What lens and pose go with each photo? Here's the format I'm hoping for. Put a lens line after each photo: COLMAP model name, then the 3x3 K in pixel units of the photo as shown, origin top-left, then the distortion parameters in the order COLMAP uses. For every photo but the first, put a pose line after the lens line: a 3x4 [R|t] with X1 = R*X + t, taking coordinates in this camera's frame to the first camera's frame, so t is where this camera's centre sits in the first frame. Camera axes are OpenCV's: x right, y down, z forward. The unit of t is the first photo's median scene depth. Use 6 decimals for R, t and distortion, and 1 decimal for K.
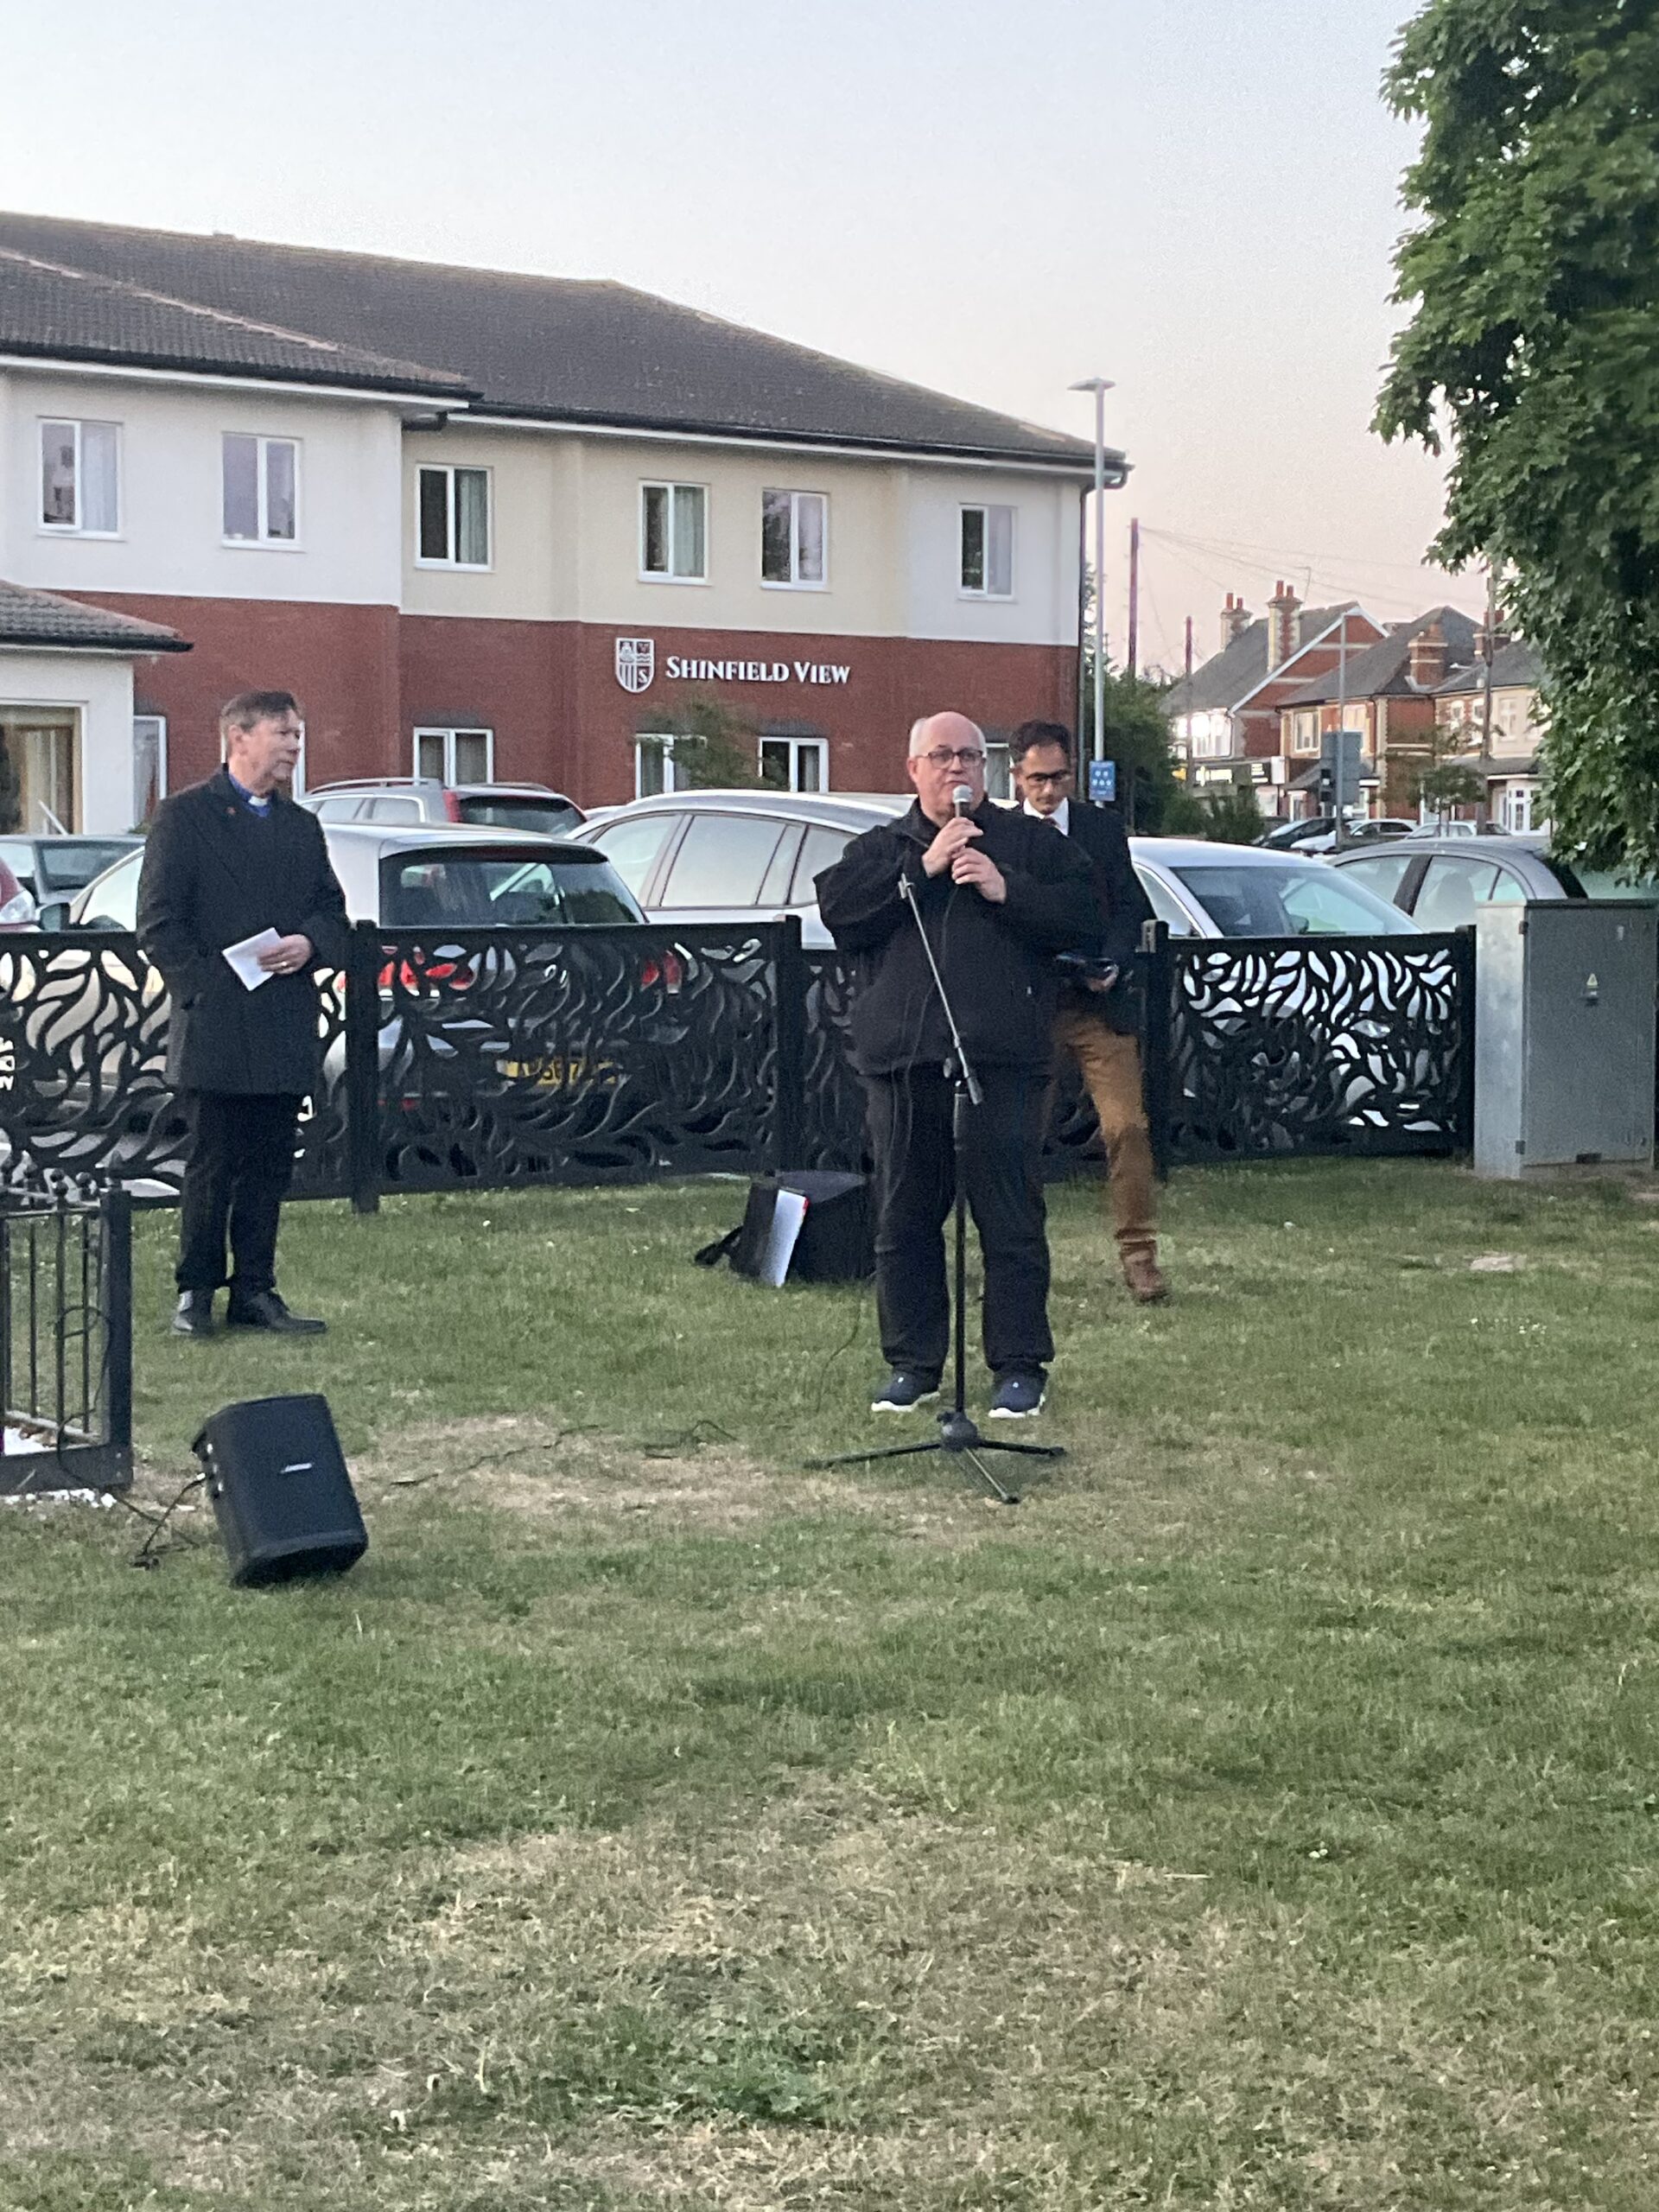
lens RADIAL K [[3707.8, 0, 822.6], [0, 3707.8, 1114.1], [0, 0, 1]] dist [0.090073, 0.000000]
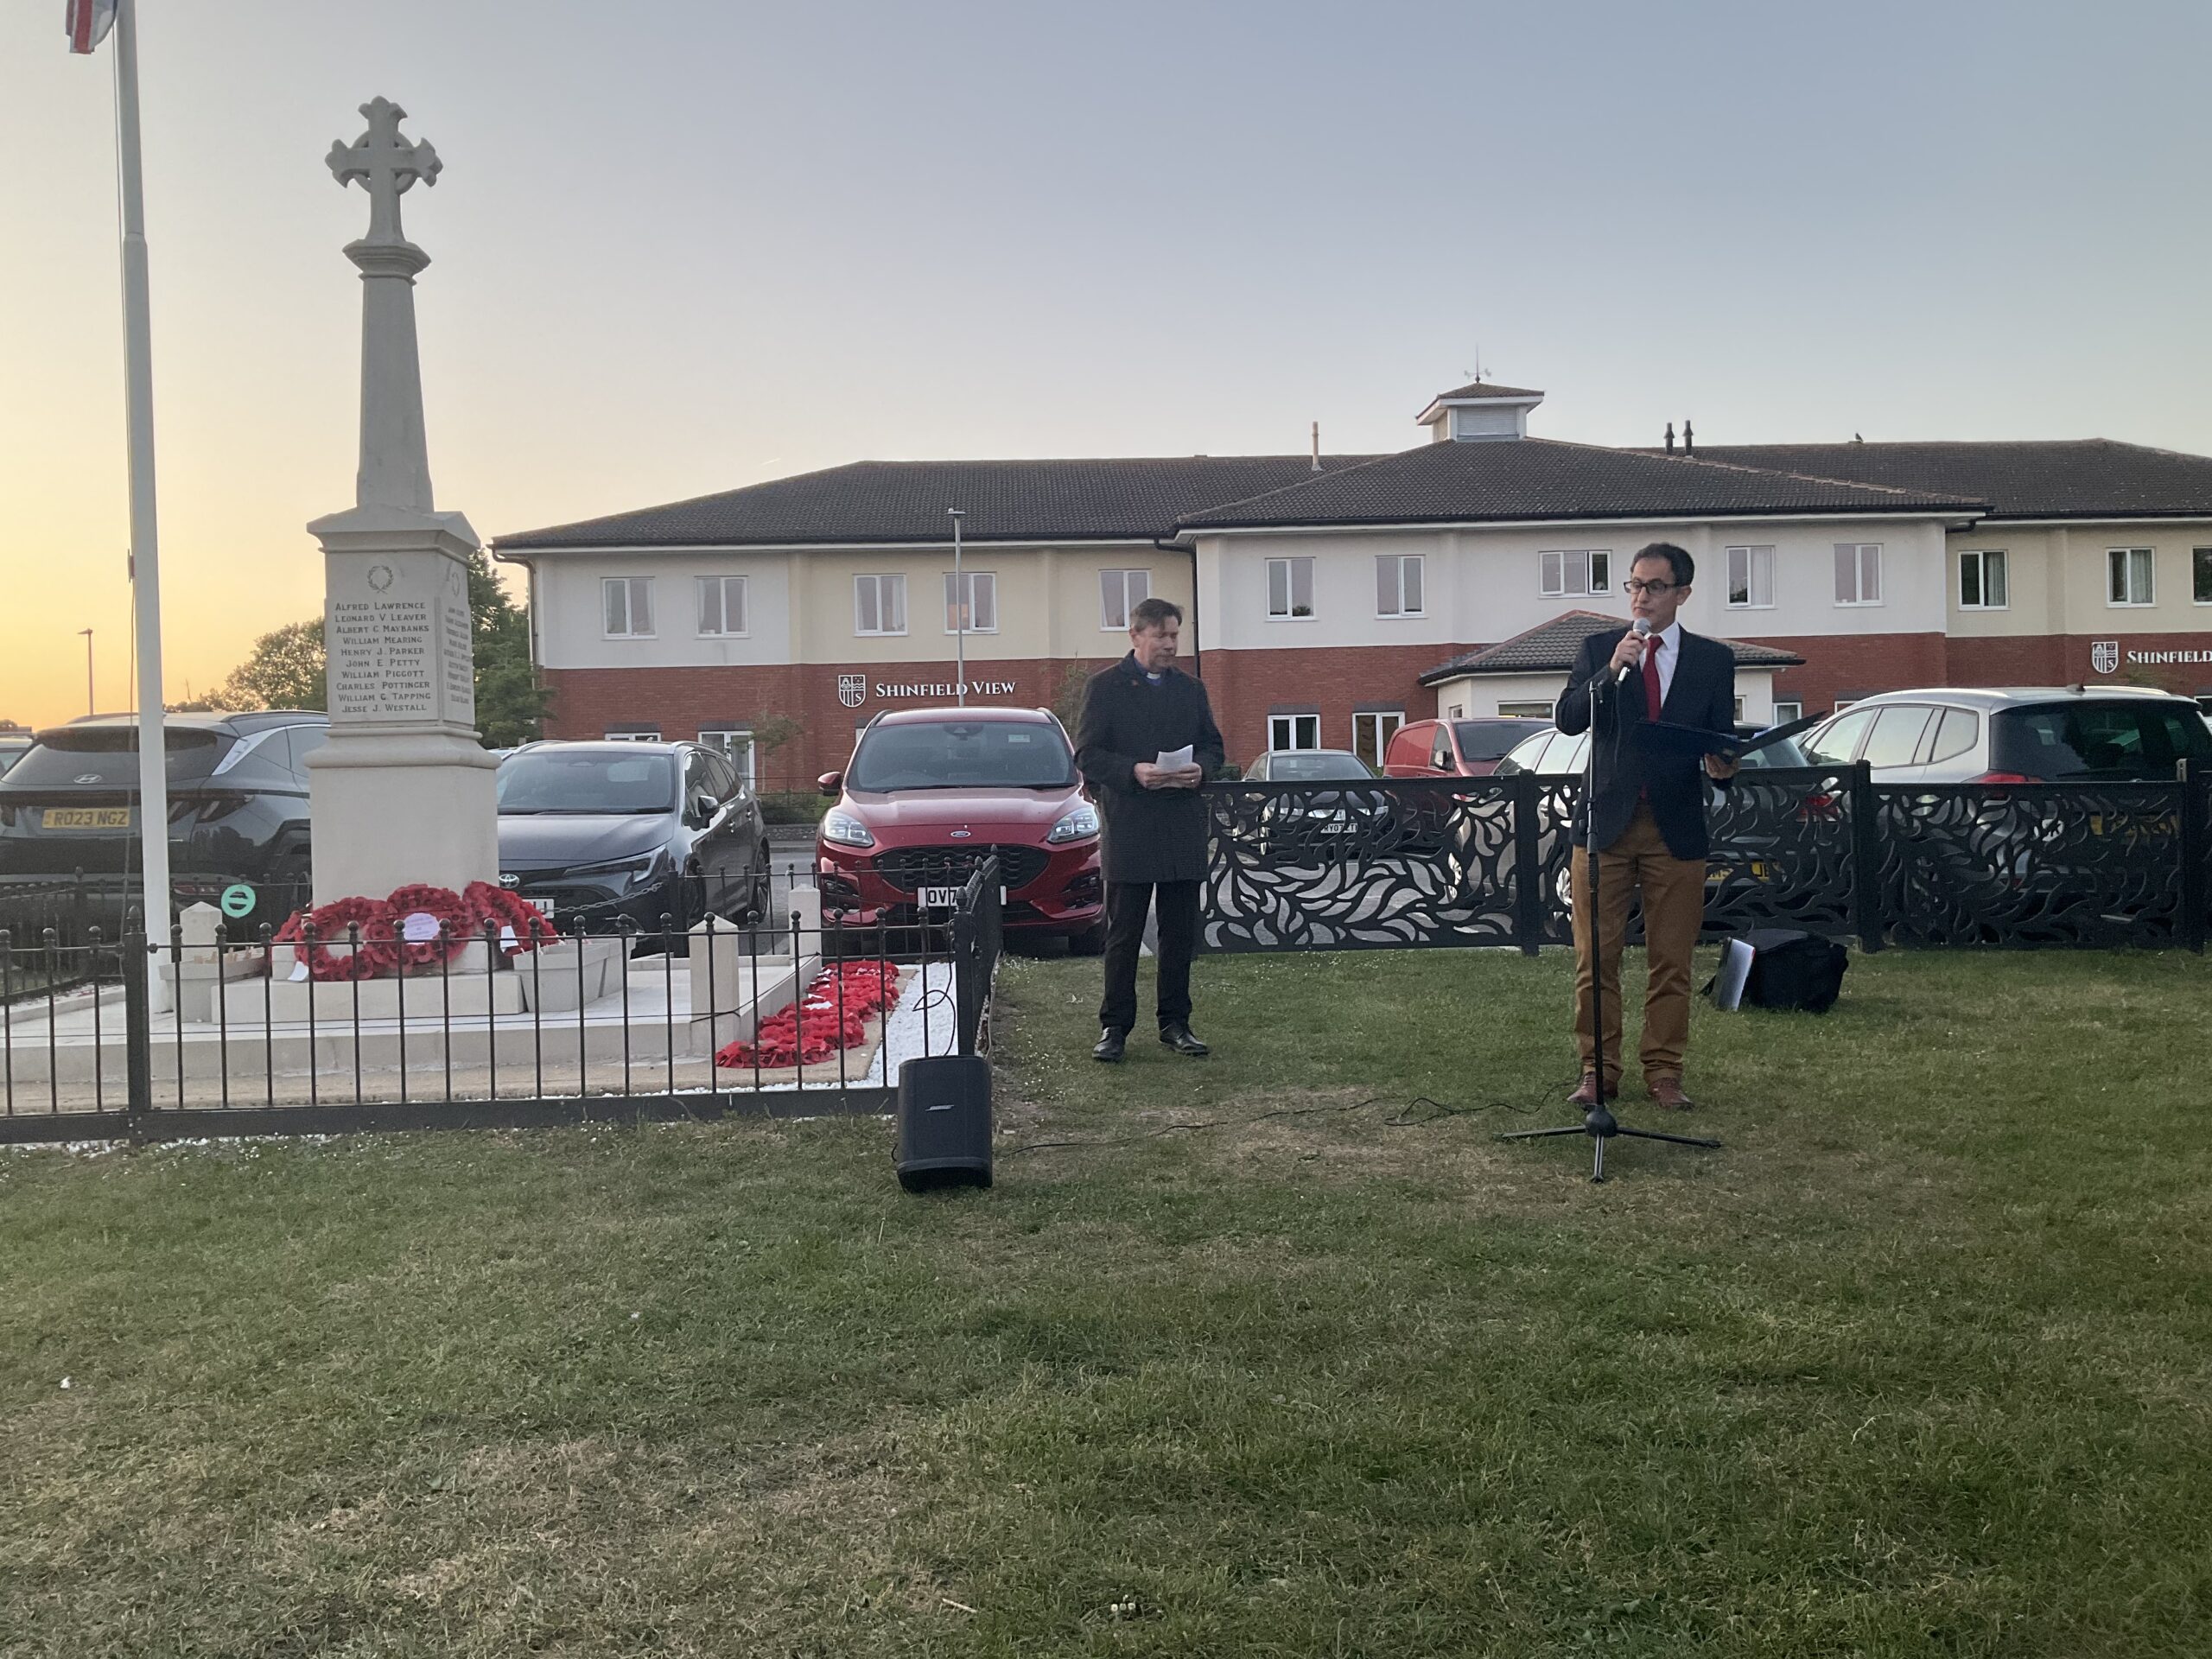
lens RADIAL K [[1816.8, 0, 1096.1], [0, 1816.8, 837.0], [0, 0, 1]] dist [0.093346, -0.181788]
pose [[0.827270, -0.016163, -0.561572, 0.128399], [-0.011417, 0.998896, -0.045569, 0.011103], [0.561688, 0.044109, 0.826172, 0.208737]]
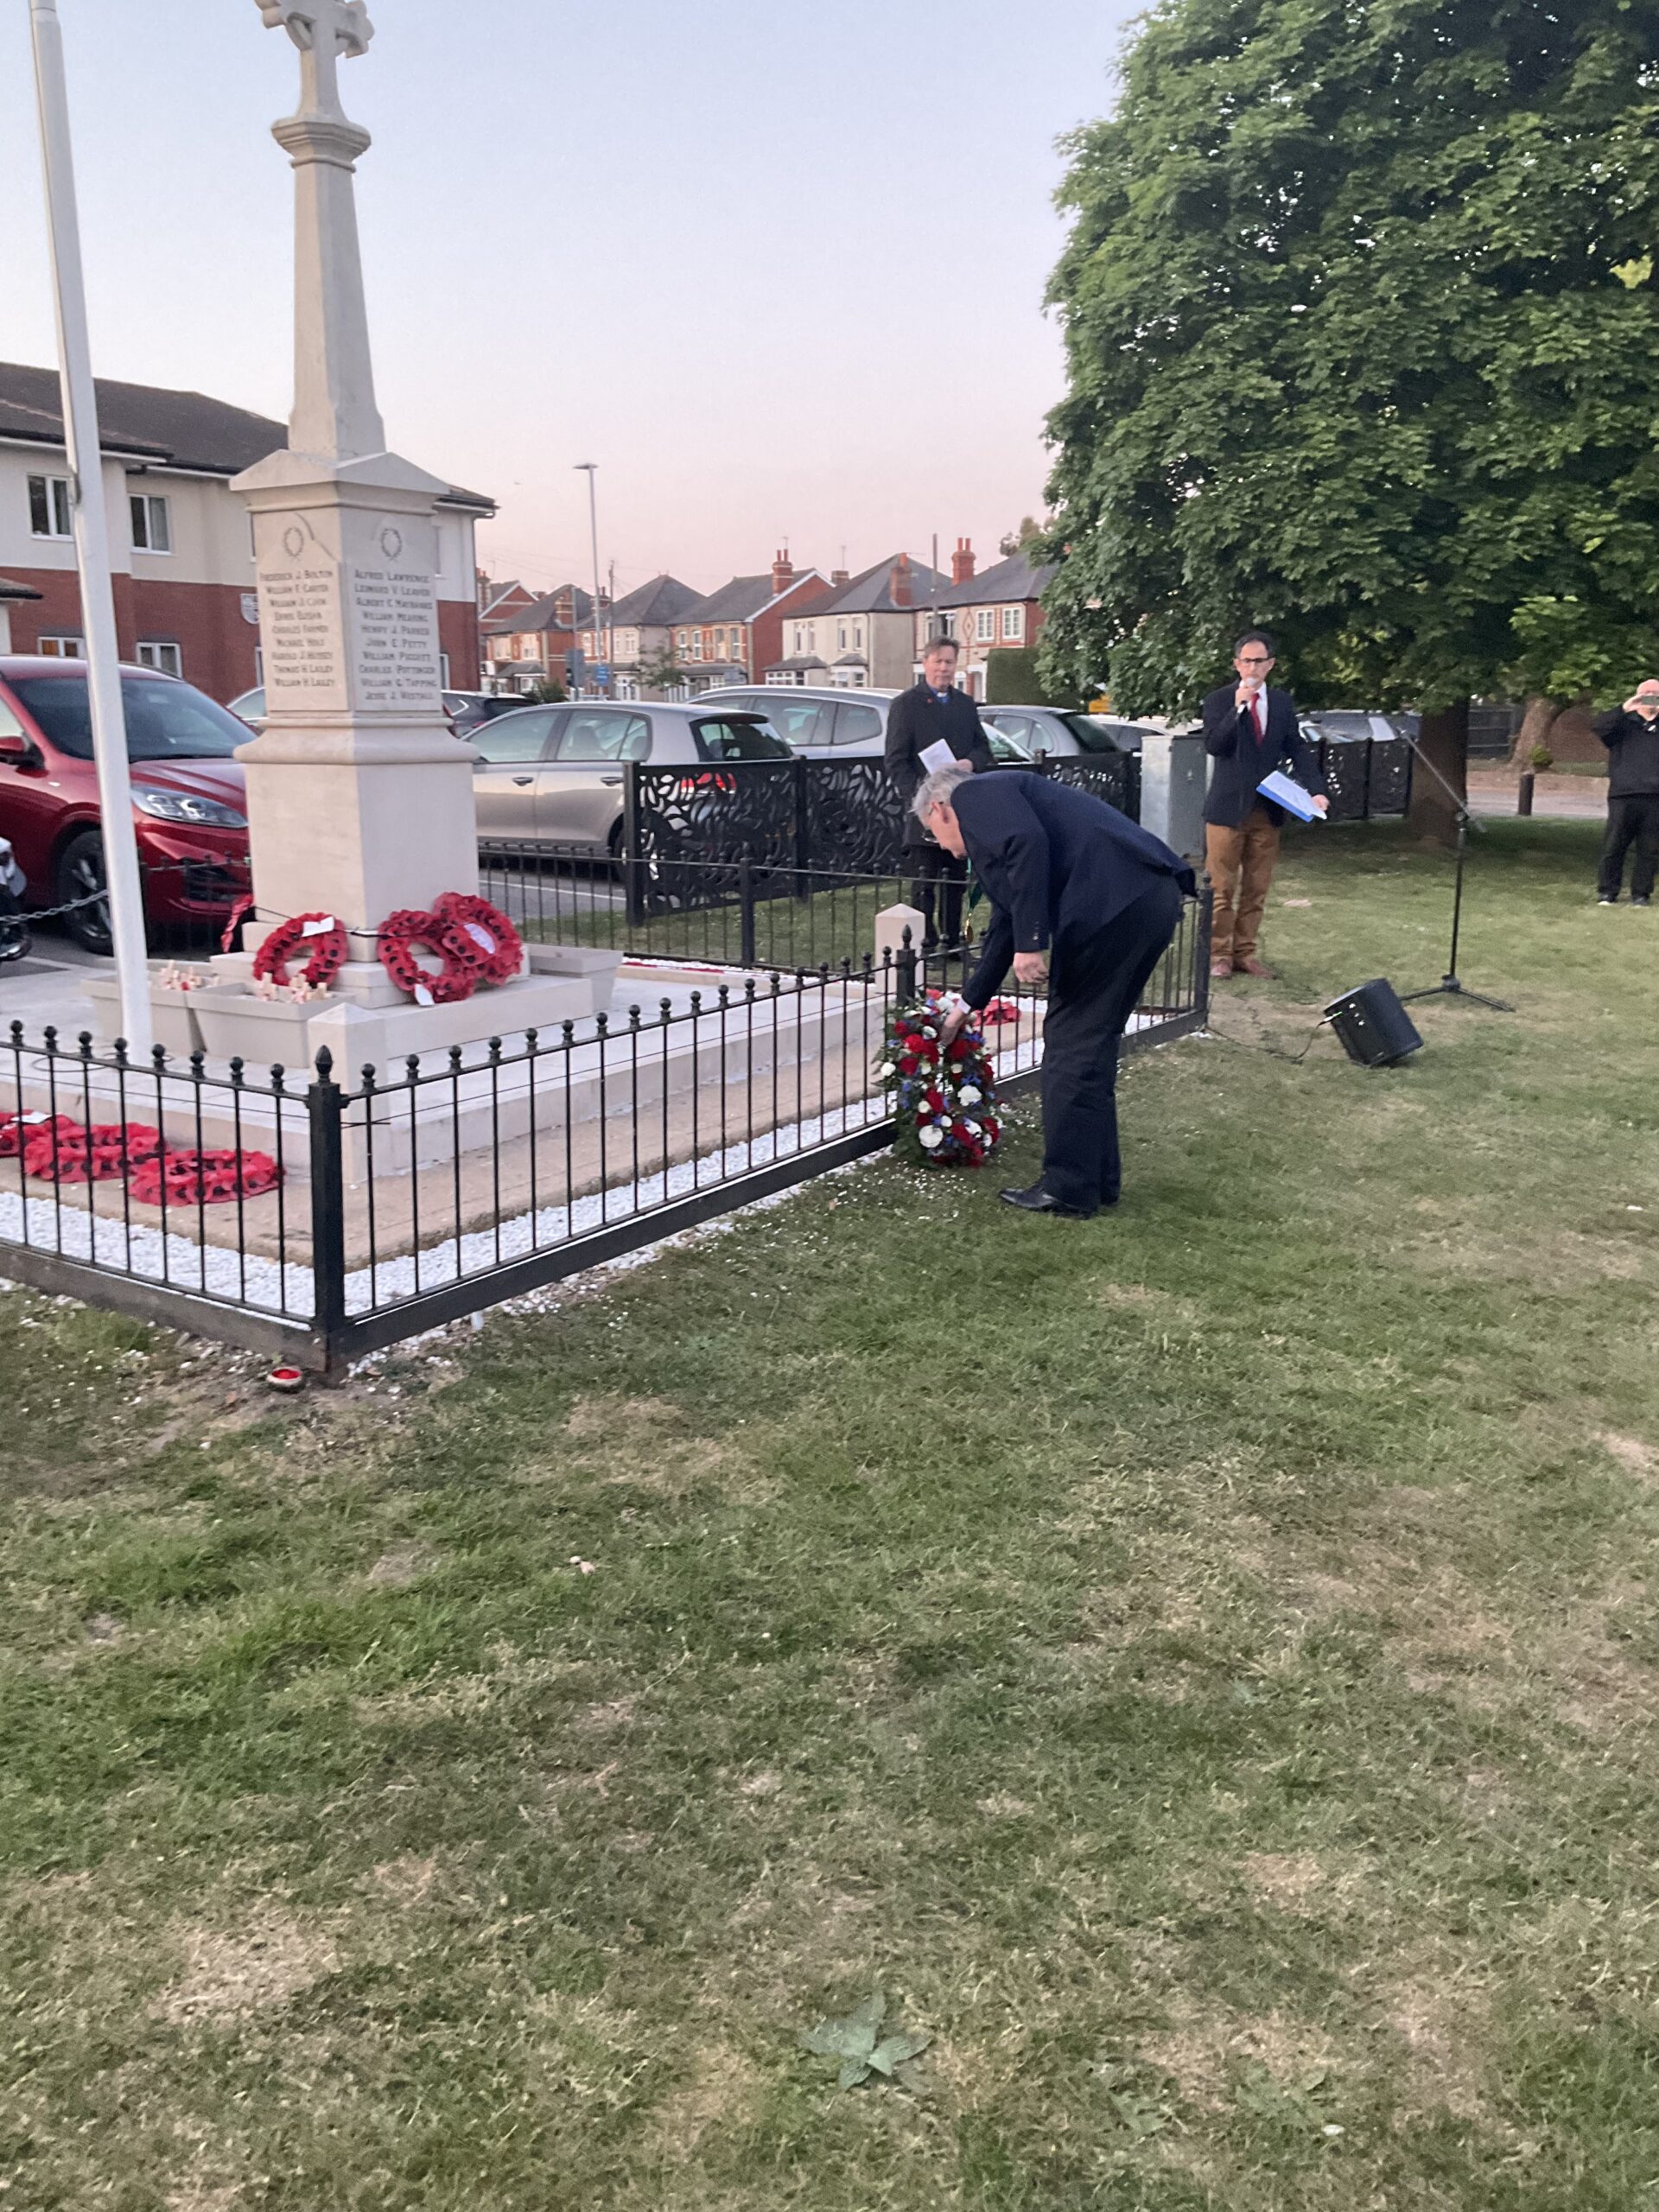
lens RADIAL K [[1816.8, 0, 828.1], [0, 1816.8, 1105.1], [0, 0, 1]] dist [0.093346, -0.181788]
pose [[0.940305, -0.078574, 0.331137, -0.358921], [0.030686, 0.988594, 0.147444, -0.008101], [-0.338946, -0.128481, 0.931992, 0.051686]]
